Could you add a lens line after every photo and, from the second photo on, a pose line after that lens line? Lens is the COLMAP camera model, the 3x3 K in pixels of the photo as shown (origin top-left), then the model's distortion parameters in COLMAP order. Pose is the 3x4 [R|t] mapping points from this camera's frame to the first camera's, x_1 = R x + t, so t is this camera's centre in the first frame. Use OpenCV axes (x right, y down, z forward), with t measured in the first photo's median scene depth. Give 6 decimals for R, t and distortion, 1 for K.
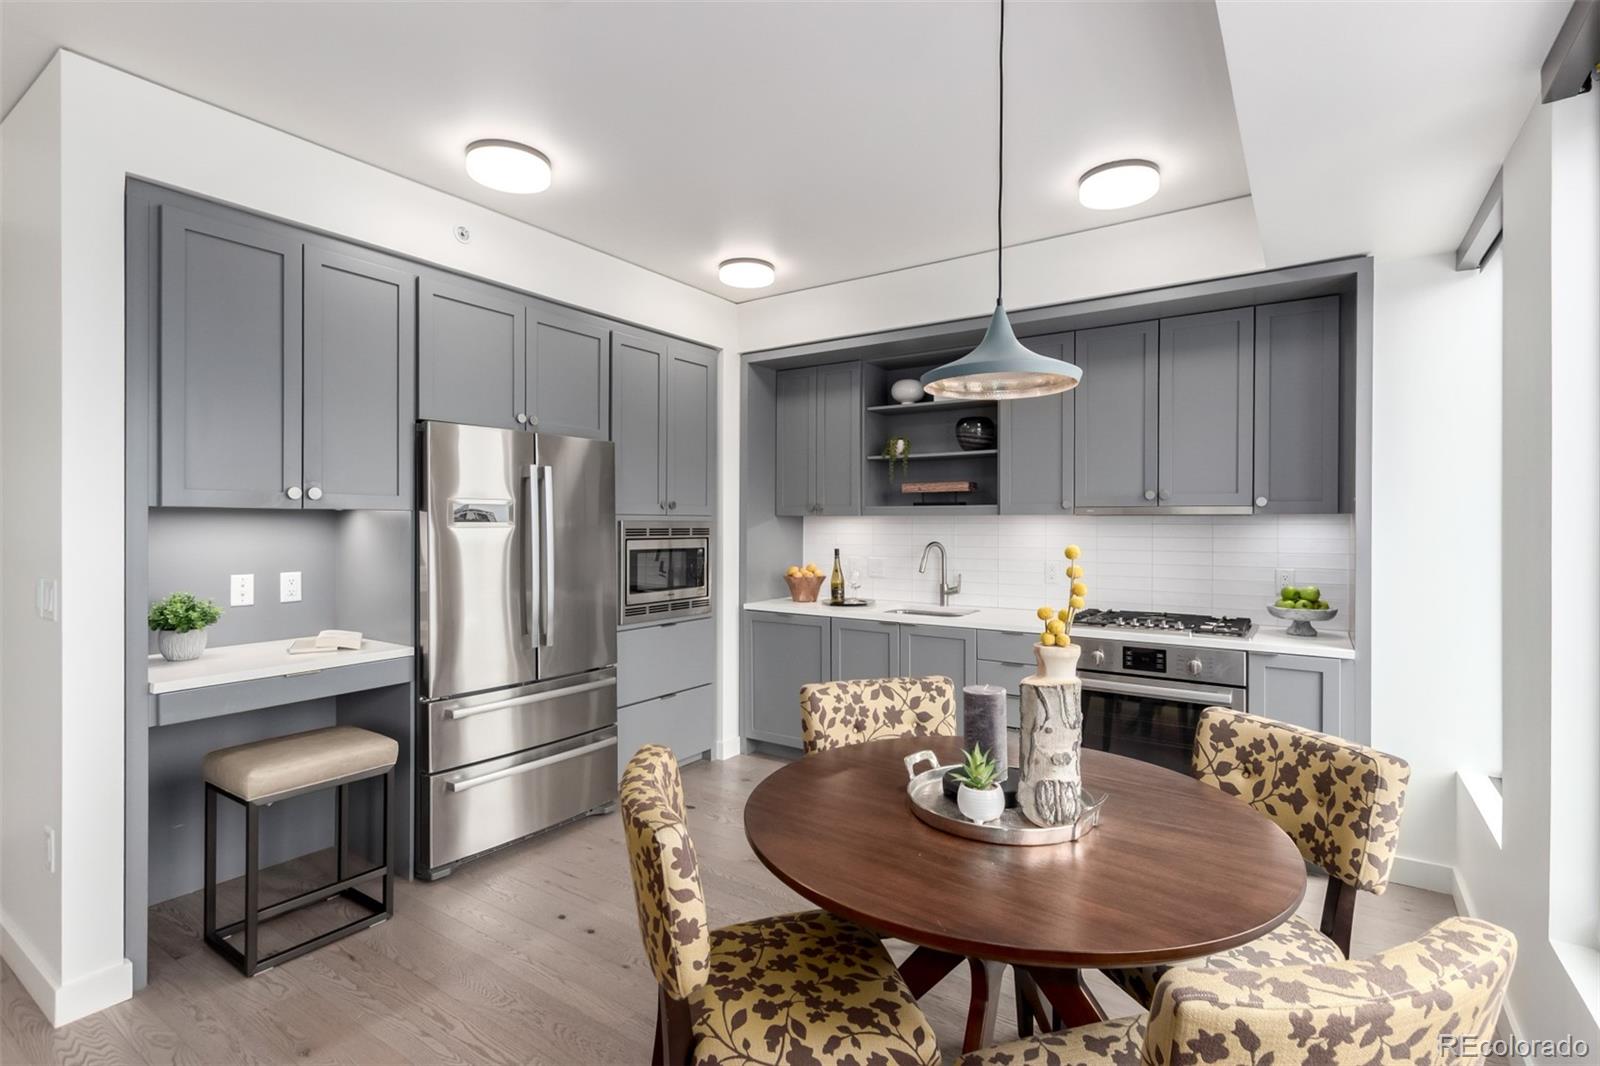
lens RADIAL K [[752.6, 0, 812.5], [0, 752.6, 523.3], [0, 0, 1]] dist [0.003756, -0.000172]
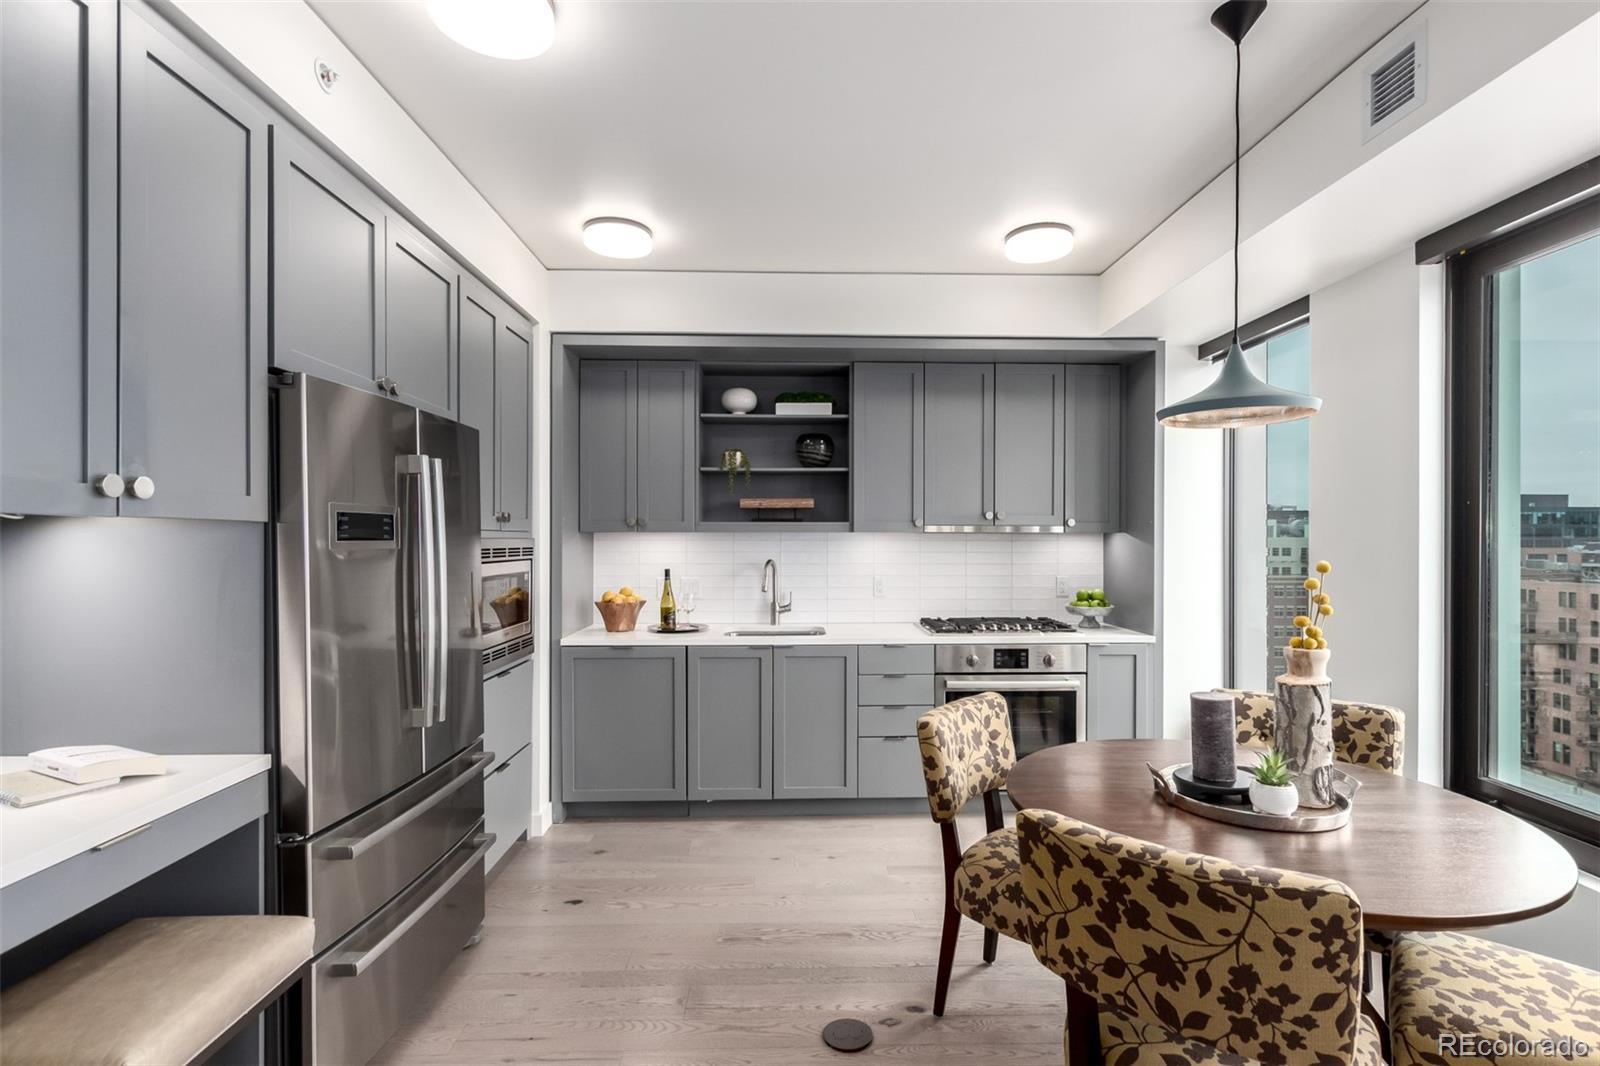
lens RADIAL K [[747.6, 0, 812.6], [0, 747.6, 538.9], [0, 0, 1]] dist [0.006948, -0.000926]
pose [[0.813321, -0.001380, 0.581814, -0.369918], [0.000603, 0.999999, 0.001530, -0.003069], [-0.581815, -0.000894, 0.813320, 0.194330]]
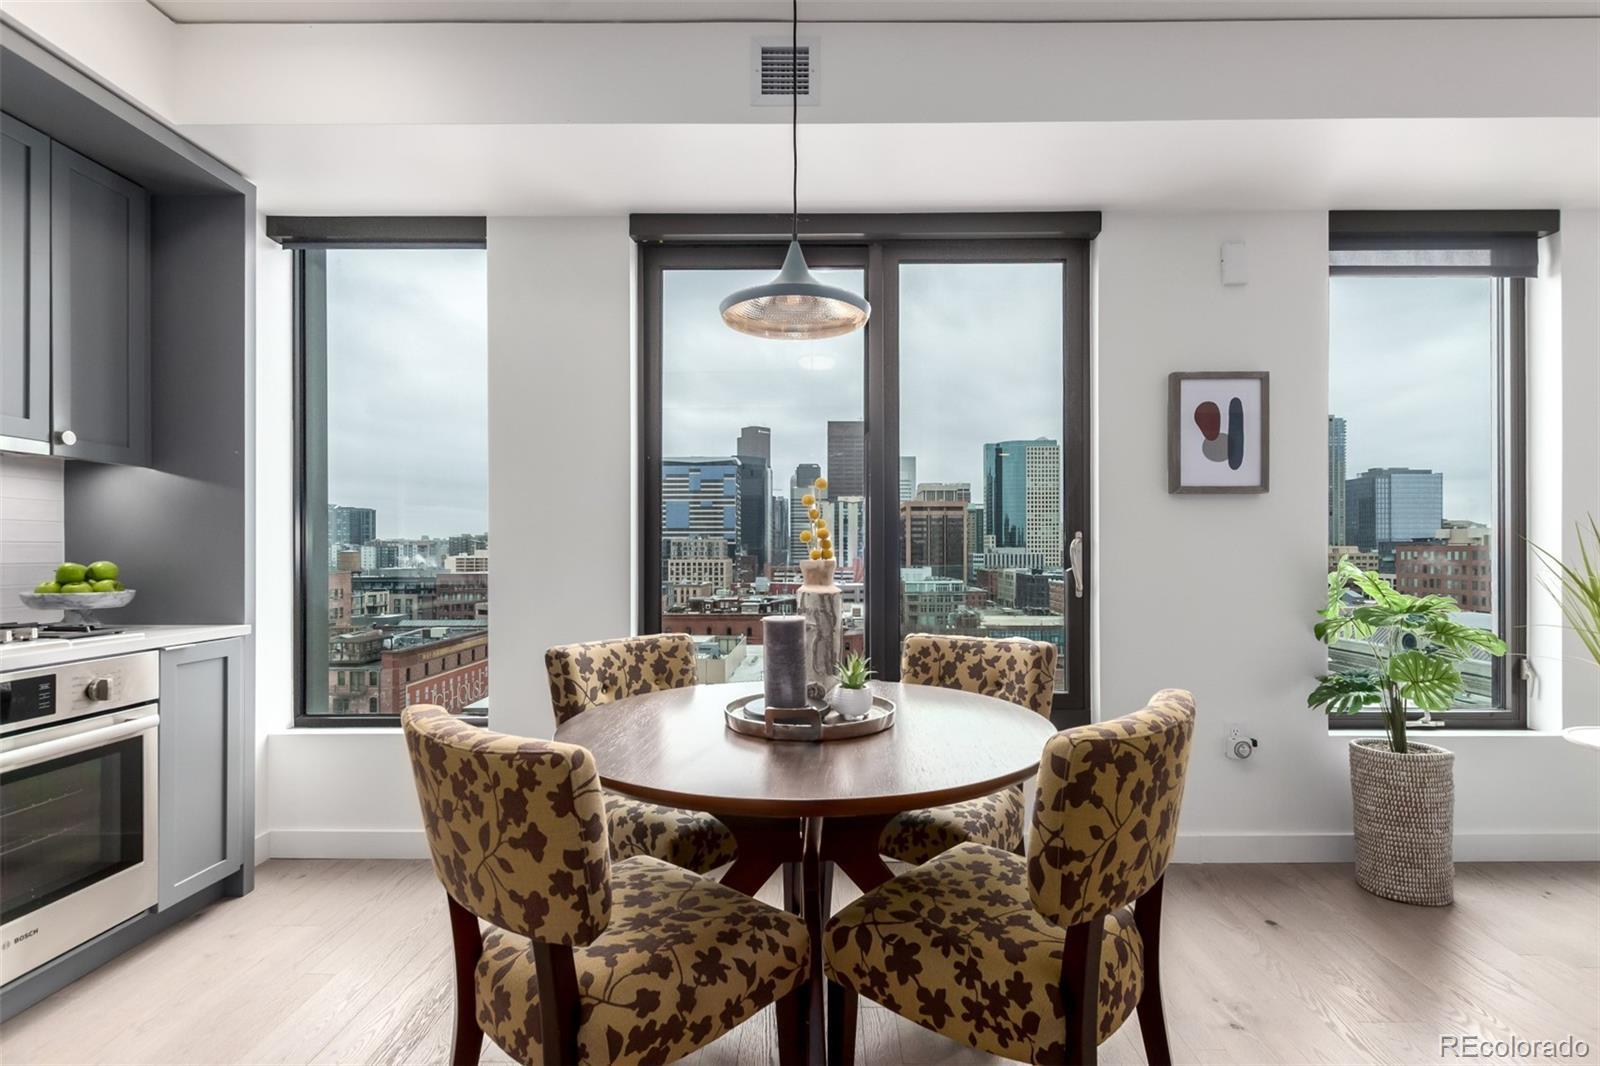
lens RADIAL K [[750.9, 0, 815.4], [0, 750.9, 549.8], [0, 0, 1]] dist [0.002905, -0.000153]
pose [[-0.549657, -0.001171, 0.835389, -0.262149], [0.000093, 0.999999, 0.001463, 0.055411], [-0.835390, 0.000882, -0.549657, 0.642148]]
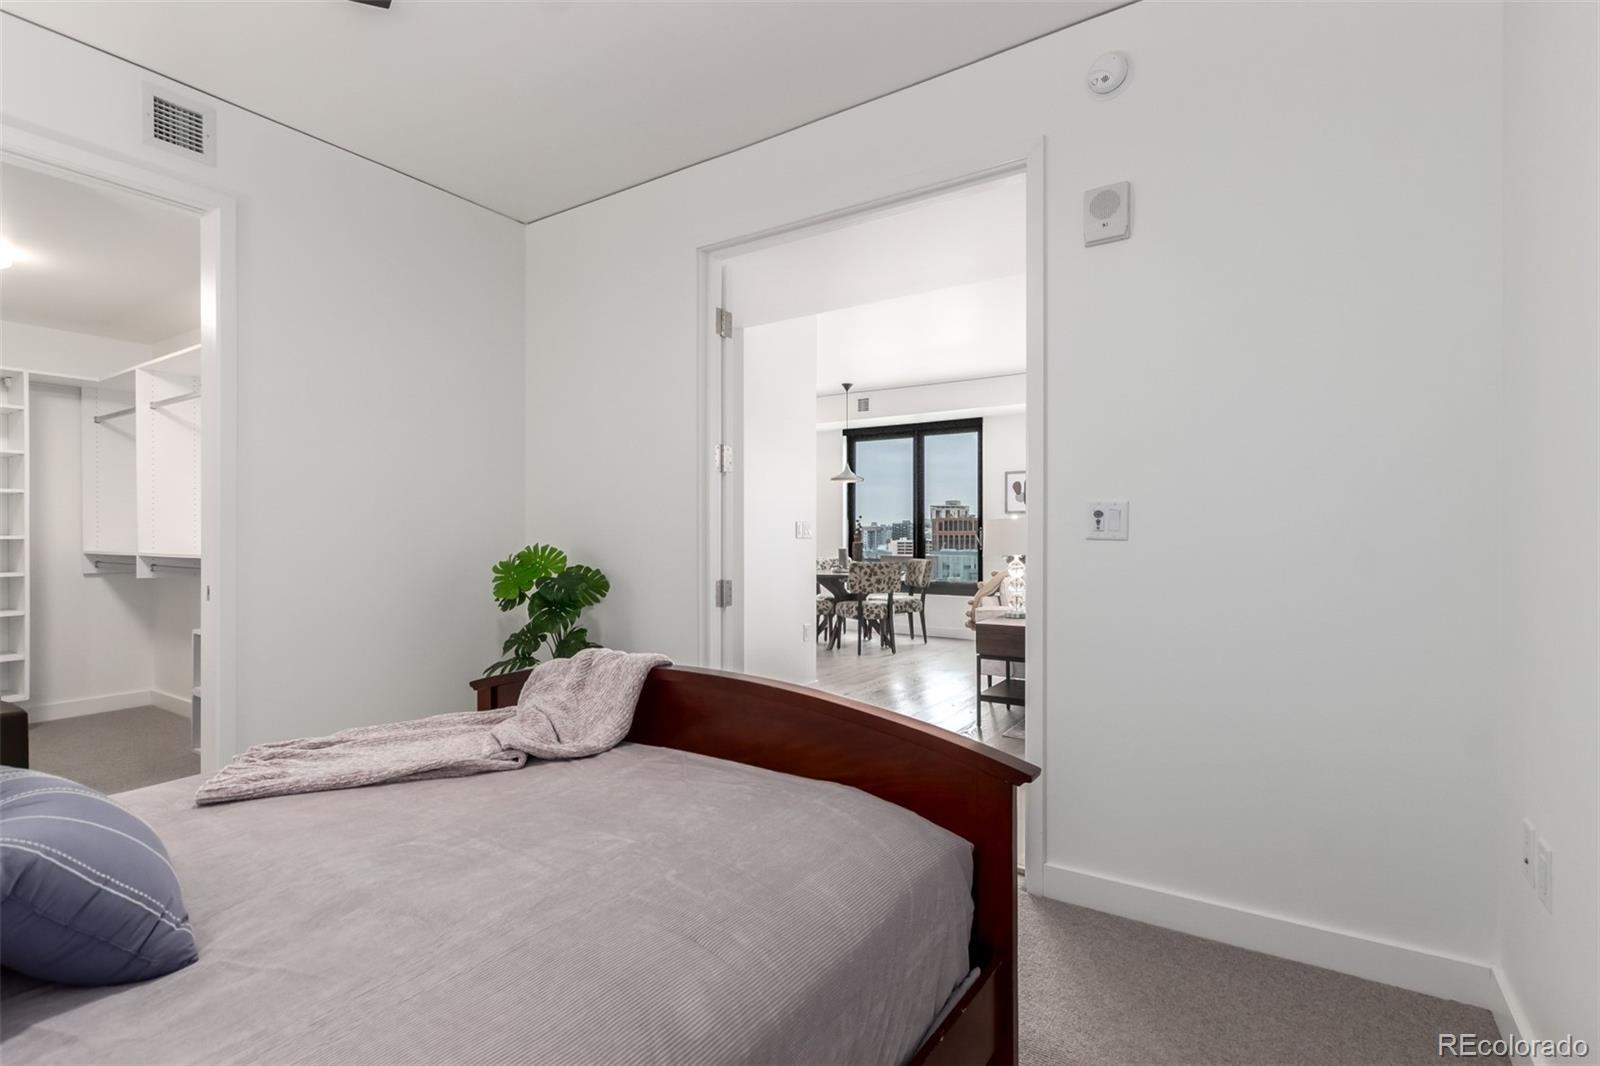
lens RADIAL K [[740.4, 0, 801.5], [0, 740.4, 537.5], [0, 0, 1]] dist [0.002695, -0.000093]
pose [[-0.007103, -0.004882, 0.999963, -1.769968], [-0.000530, 0.999988, 0.004878, 0.058060], [-0.999975, -0.000495, -0.007106, 0.542134]]
